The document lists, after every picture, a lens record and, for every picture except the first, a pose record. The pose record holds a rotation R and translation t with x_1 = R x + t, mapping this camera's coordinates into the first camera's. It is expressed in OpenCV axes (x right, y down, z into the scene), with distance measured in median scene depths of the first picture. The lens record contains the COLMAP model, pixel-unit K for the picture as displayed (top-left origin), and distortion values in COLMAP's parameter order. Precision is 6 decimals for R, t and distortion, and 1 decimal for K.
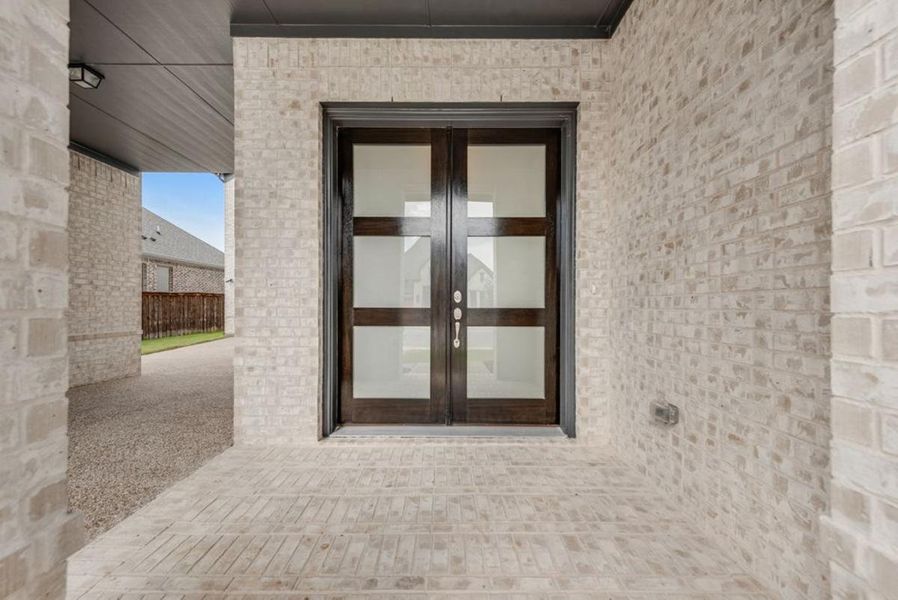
lens RADIAL K [[352.0, 0, 444.9], [0, 352.0, 300.5], [0, 0, 1]] dist [0.009915, 0.000129]
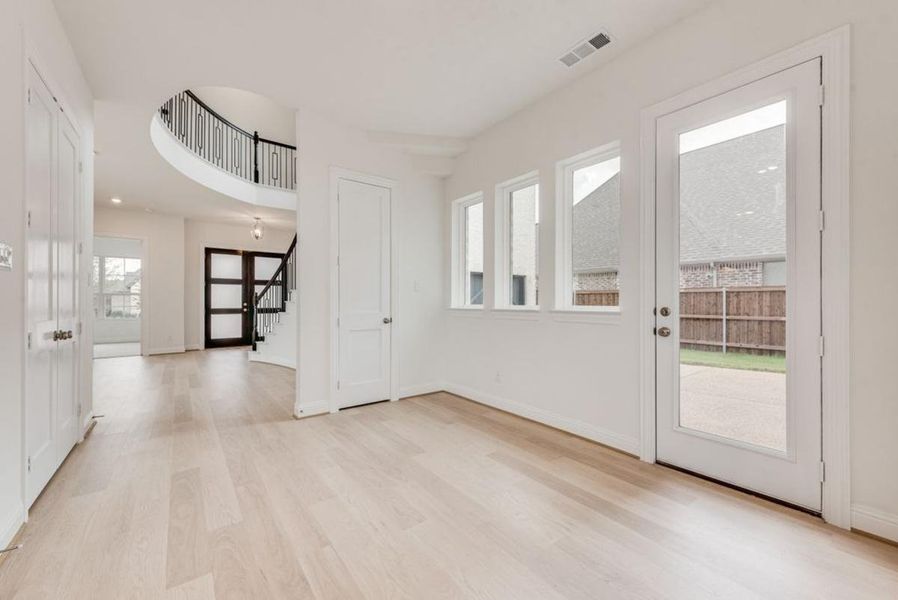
lens RADIAL K [[352.0, 0, 444.9], [0, 352.0, 300.5], [0, 0, 1]] dist [0.009915, 0.000129]
pose [[0.791147, -0.001669, 0.611624, -0.522426], [0.002699, 0.999996, -0.000763, -0.038076], [-0.611621, 0.002254, 0.791148, -2.539908]]
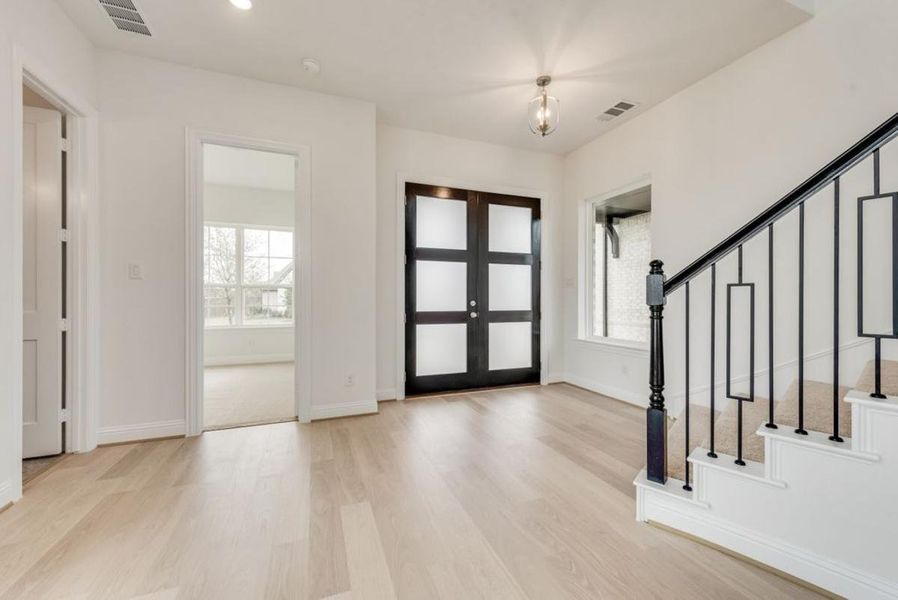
lens RADIAL K [[352.0, 0, 444.9], [0, 352.0, 300.5], [0, 0, 1]] dist [0.009915, 0.000129]
pose [[0.930739, -0.001697, 0.365680, -0.661790], [0.000577, 0.999995, 0.003170, -0.028183], [-0.365683, -0.002740, 0.930735, -0.333702]]
